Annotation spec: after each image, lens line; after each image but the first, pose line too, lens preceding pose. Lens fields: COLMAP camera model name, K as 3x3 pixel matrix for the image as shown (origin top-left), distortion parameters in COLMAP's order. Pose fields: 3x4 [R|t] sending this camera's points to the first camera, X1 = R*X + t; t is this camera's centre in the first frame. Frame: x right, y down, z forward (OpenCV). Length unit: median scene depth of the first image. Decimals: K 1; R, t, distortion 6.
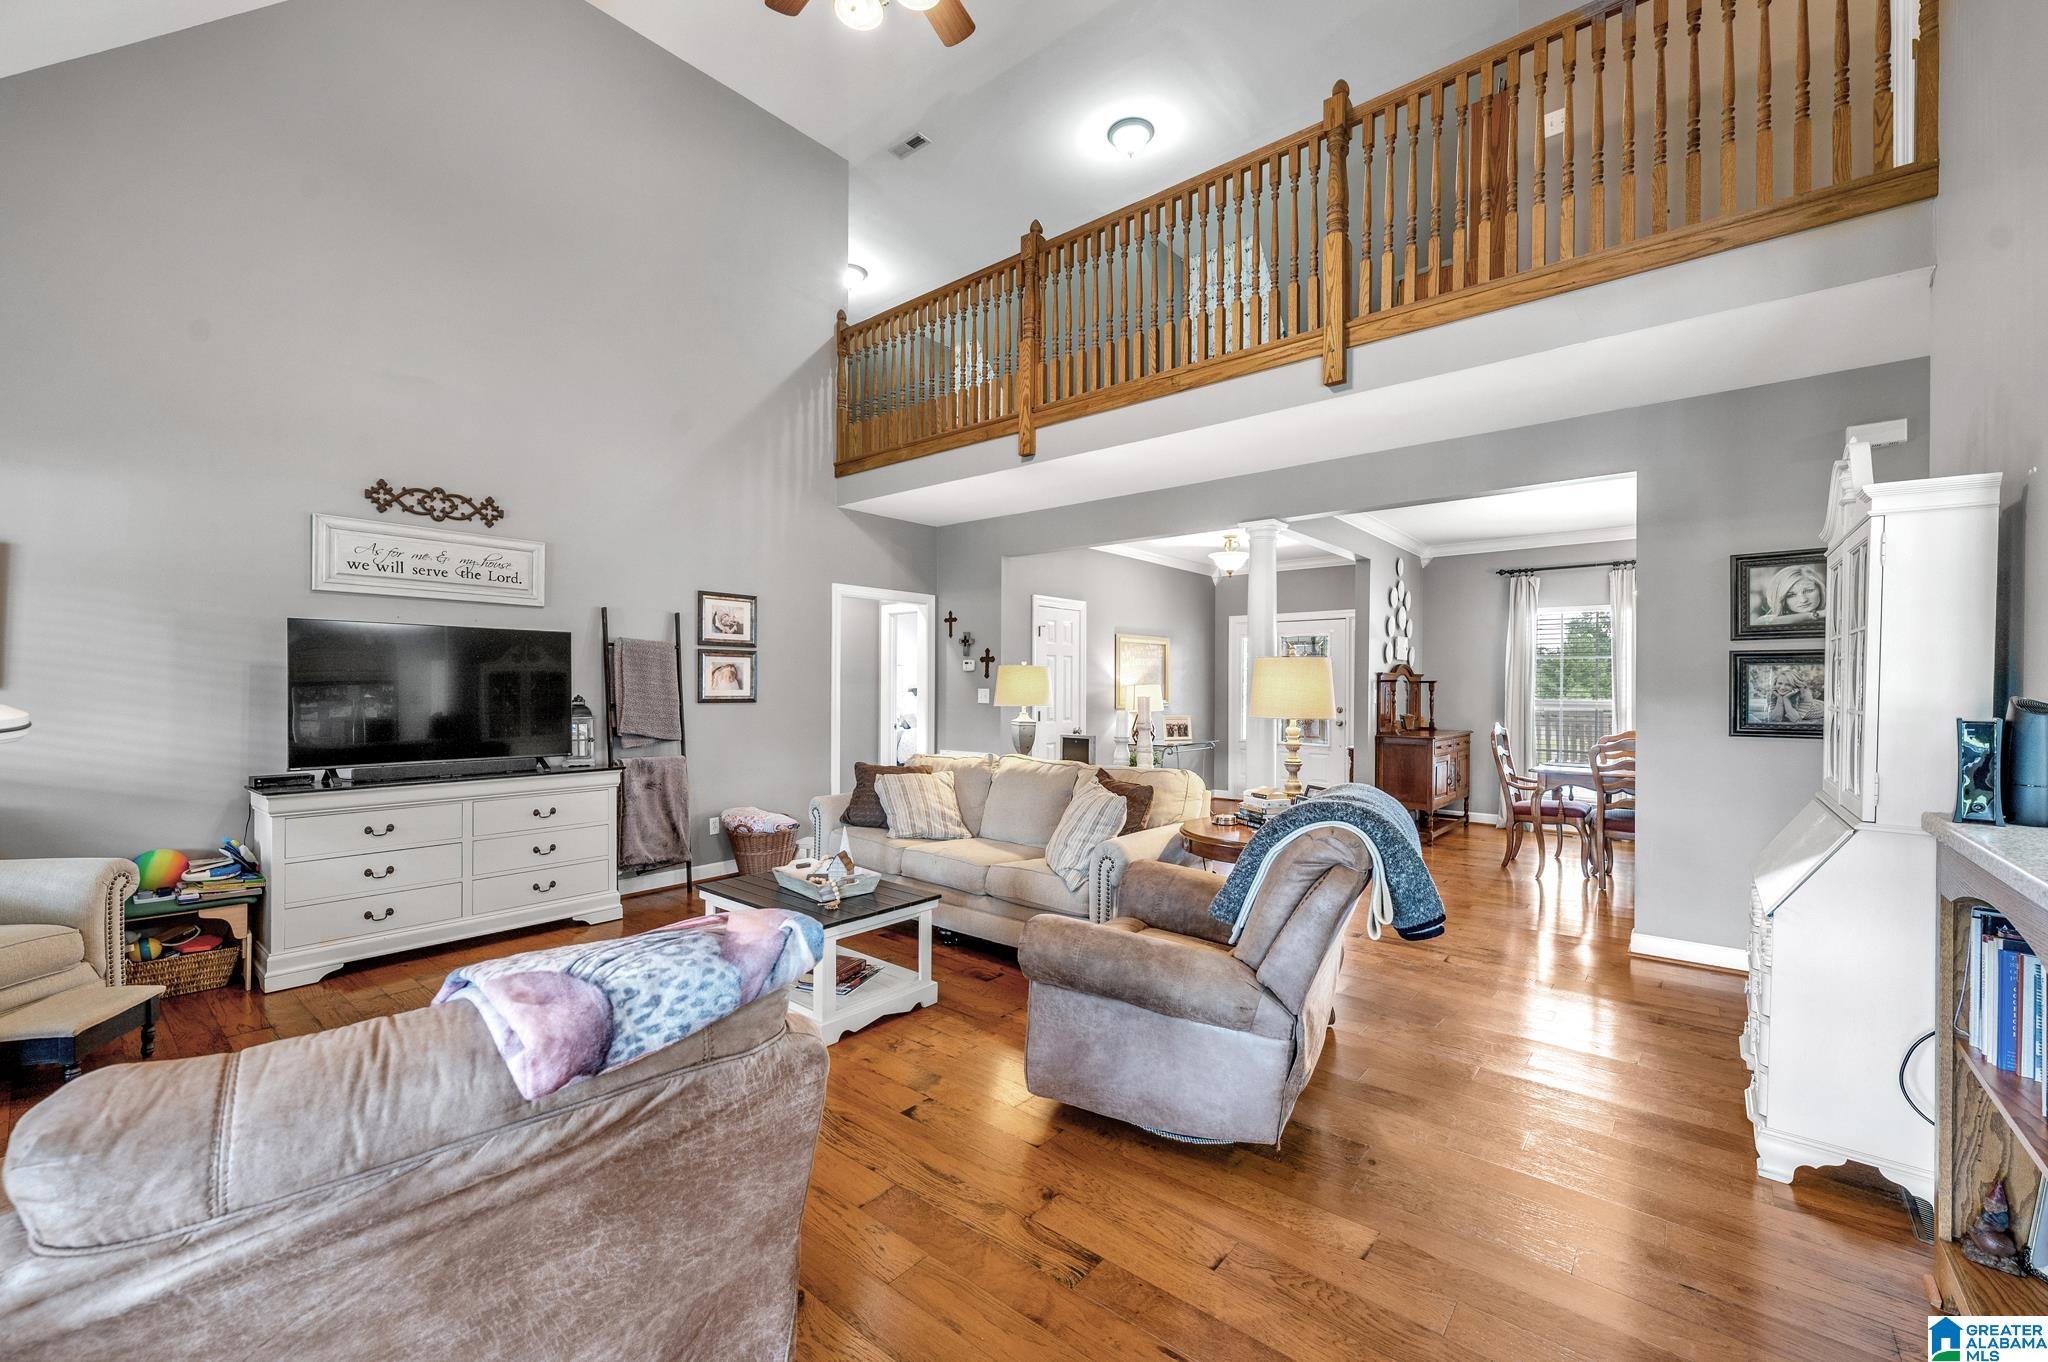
lens RADIAL K [[827.9, 0, 1022.5], [0, 827.9, 692.3], [0, 0, 1]] dist [-0.000081, 0.000000]
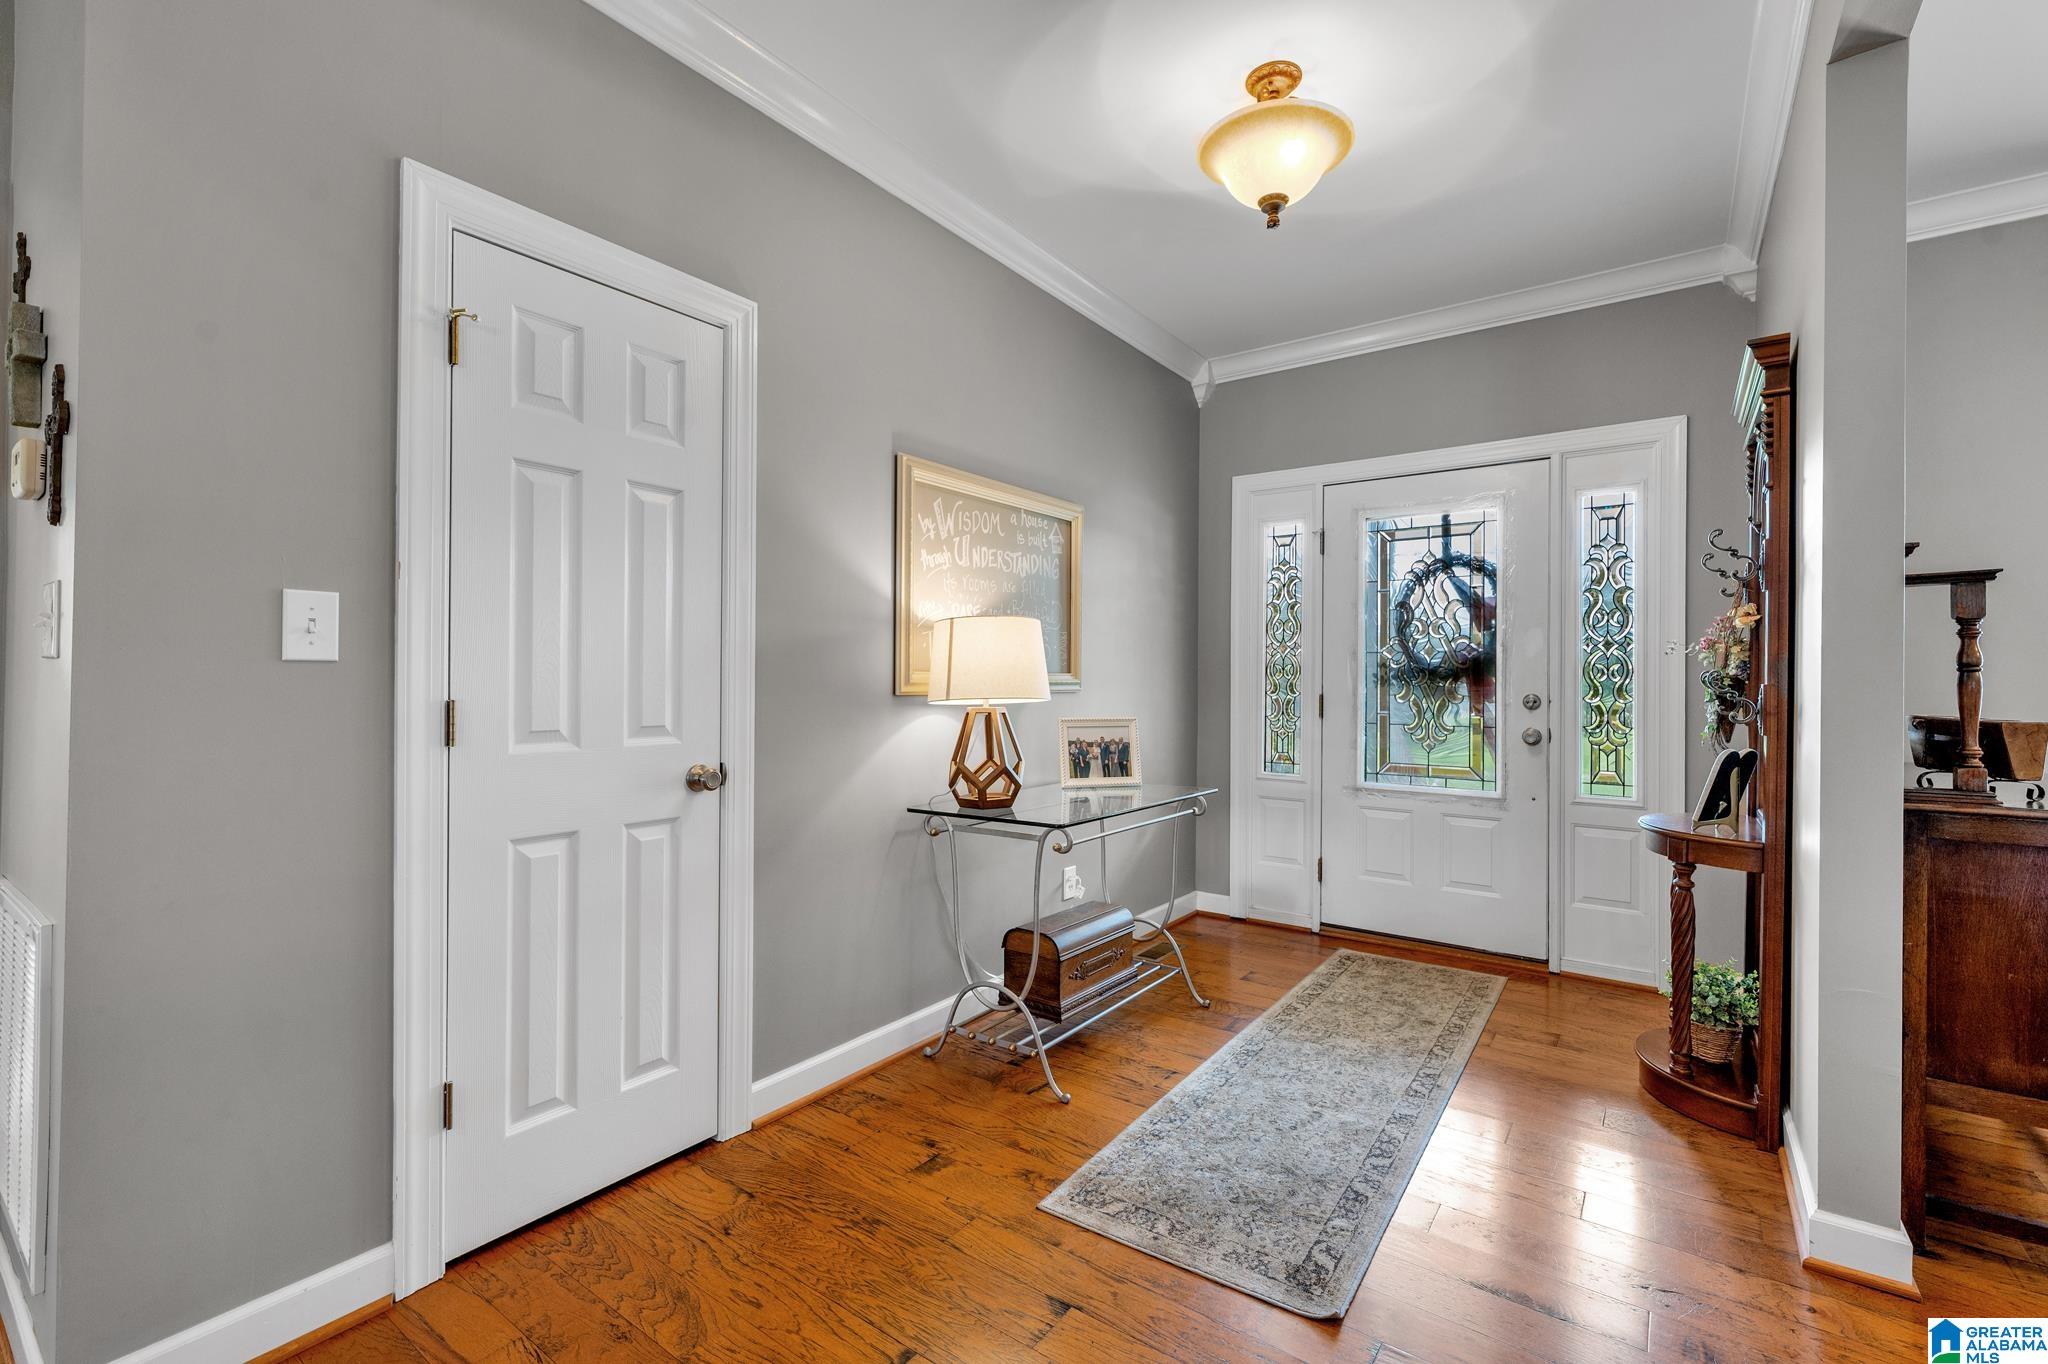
lens RADIAL K [[883.1, 0, 1025.4], [0, 883.1, 677.8], [0, 0, 1]] dist [0.000226, 0.000004]
pose [[0.997949, 0.004394, 0.063863, 0.131609], [-0.004421, 0.999990, 0.000274, 0.011624], [-0.063861, -0.000555, 0.997959, 0.629377]]
